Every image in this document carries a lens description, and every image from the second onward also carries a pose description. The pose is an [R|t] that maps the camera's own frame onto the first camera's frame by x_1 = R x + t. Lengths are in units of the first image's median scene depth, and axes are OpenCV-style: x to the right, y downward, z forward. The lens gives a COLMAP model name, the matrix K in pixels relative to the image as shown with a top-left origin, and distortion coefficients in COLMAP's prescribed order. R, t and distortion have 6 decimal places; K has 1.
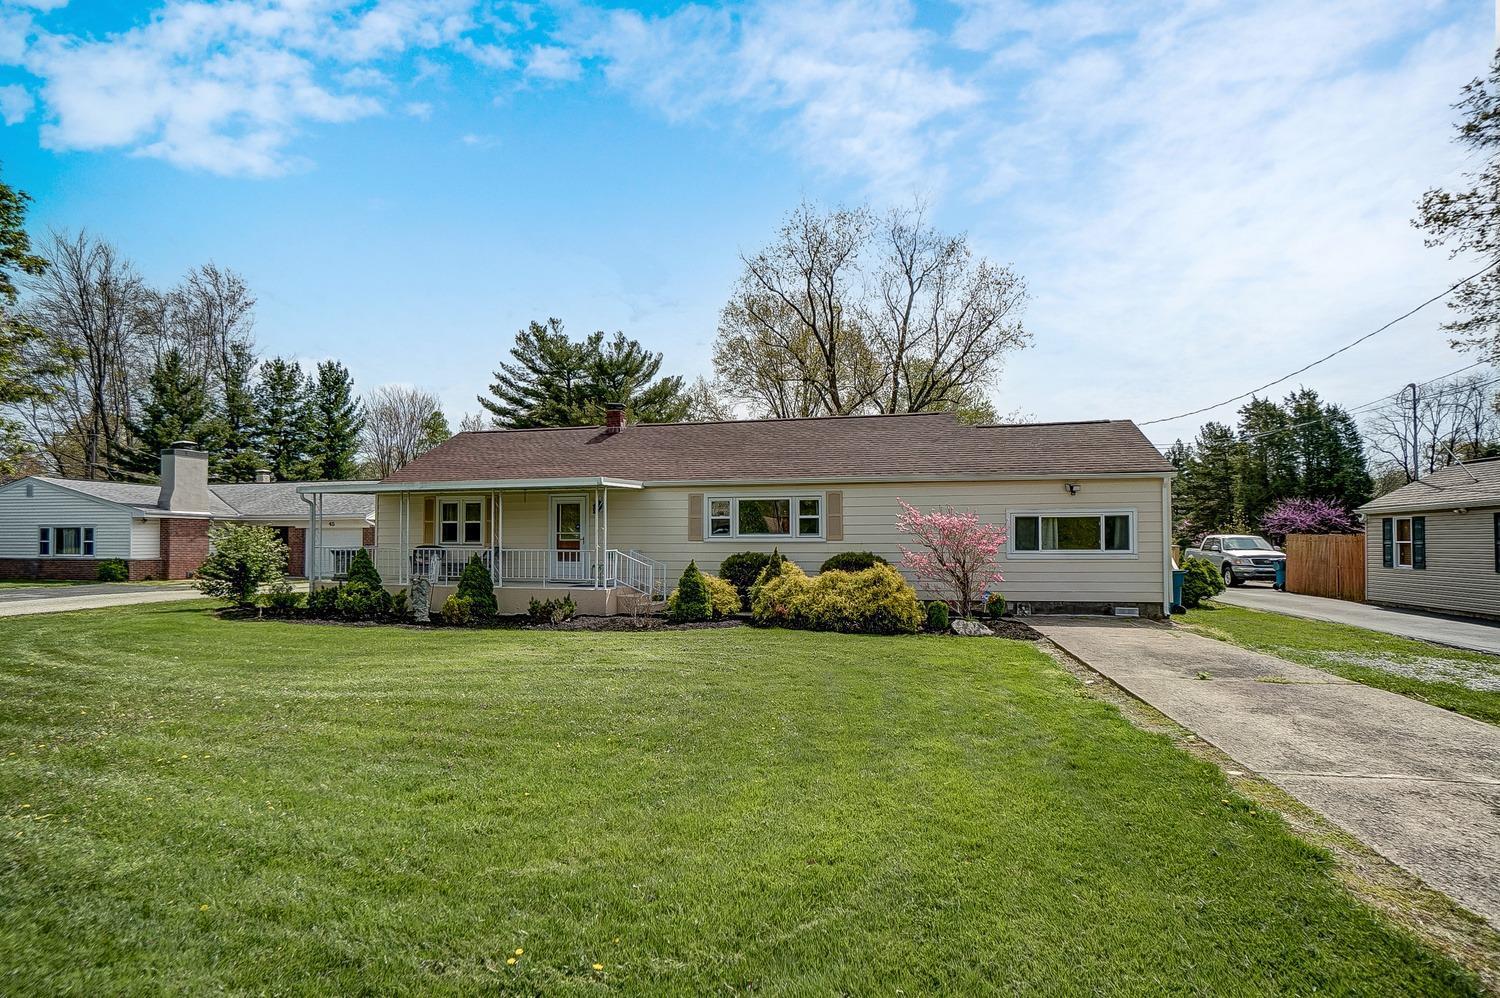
lens RADIAL K [[712.4, 0, 749.6], [0, 712.4, 491.4], [0, 0, 1]] dist [-0.033786, 0.001112]
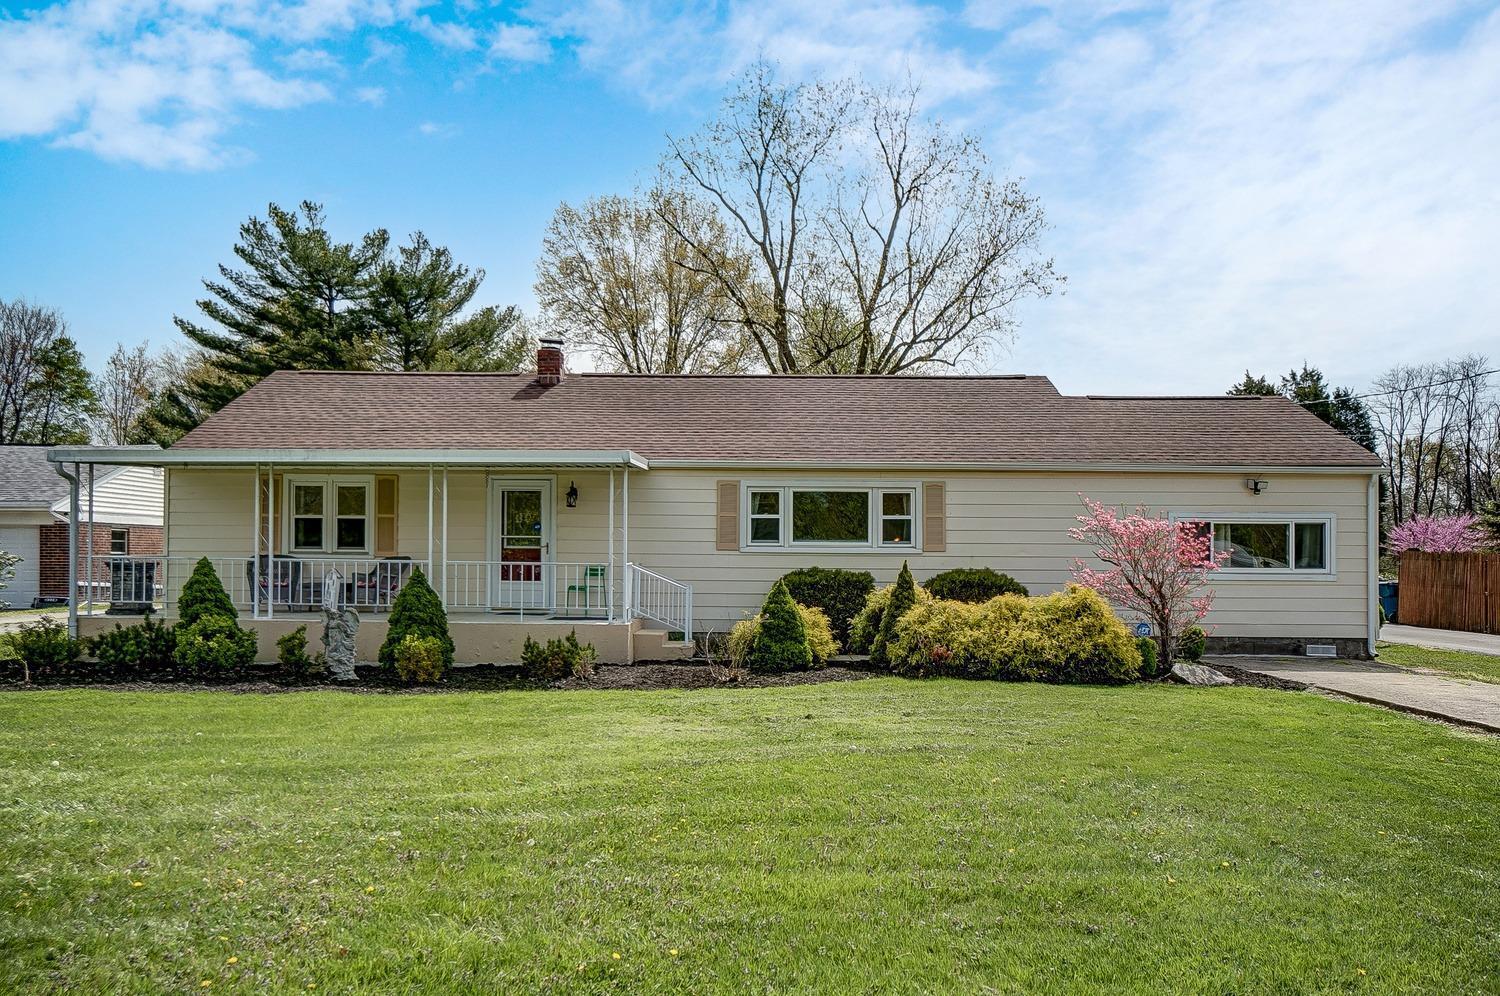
lens RADIAL K [[1001.4, 0, 750.1], [0, 1001.4, 499.9], [0, 0, 1]] dist [0.019209, -0.006211]
pose [[0.976308, 0.020576, 0.215403, -0.238916], [-0.024115, 0.999614, 0.013811, 0.007784], [-0.215035, -0.018678, 0.976428, 0.067695]]
